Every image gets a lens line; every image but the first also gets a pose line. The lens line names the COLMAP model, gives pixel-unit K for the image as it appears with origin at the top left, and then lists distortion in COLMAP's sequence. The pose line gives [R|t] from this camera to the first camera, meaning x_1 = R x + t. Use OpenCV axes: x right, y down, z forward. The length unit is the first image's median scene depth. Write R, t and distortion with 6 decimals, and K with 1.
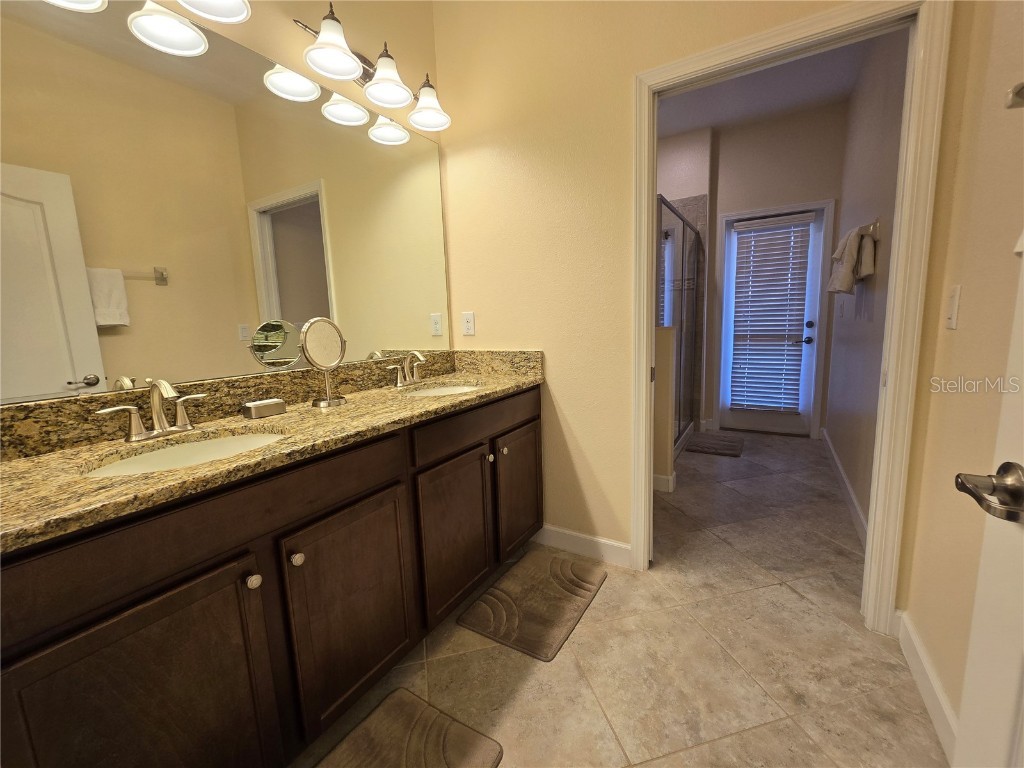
lens RADIAL K [[420.3, 0, 516.8], [0, 420.3, 382.5], [0, 0, 1]] dist [-0.006745, 0.001792]
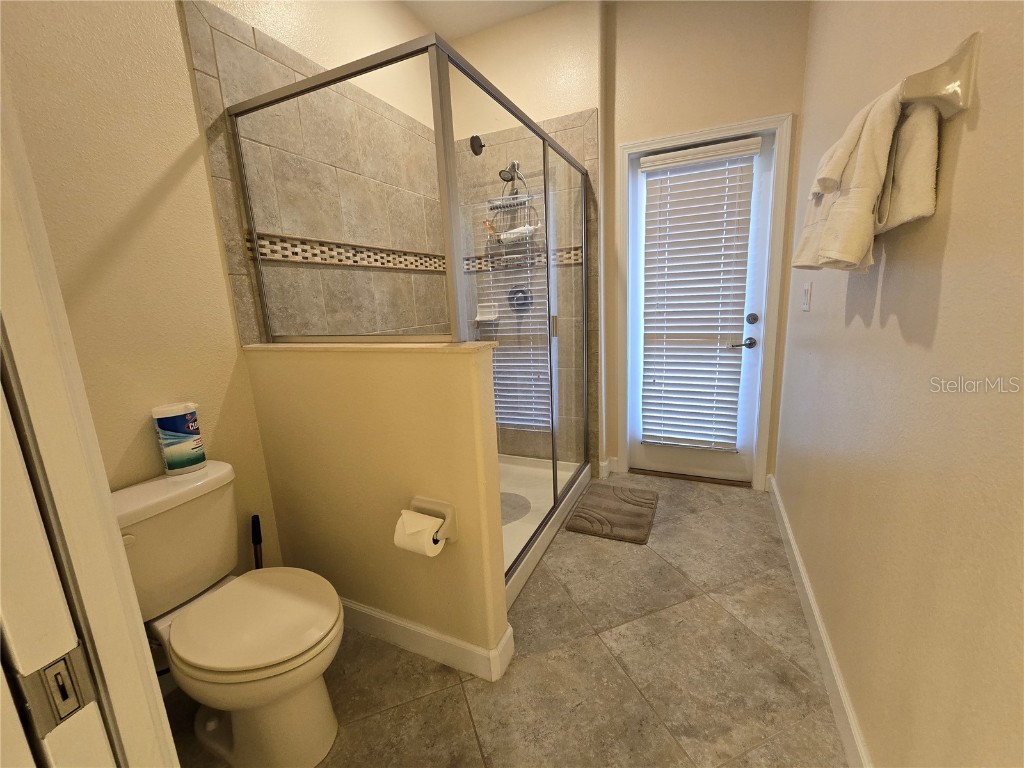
lens RADIAL K [[420.3, 0, 517.8], [0, 420.3, 386.7], [0, 0, 1]] dist [-0.006745, 0.001792]
pose [[0.992397, -0.036400, 0.117571, 0.253961], [0.029744, 0.997881, 0.057875, -0.080426], [-0.119428, -0.053938, 0.991377, 0.386853]]
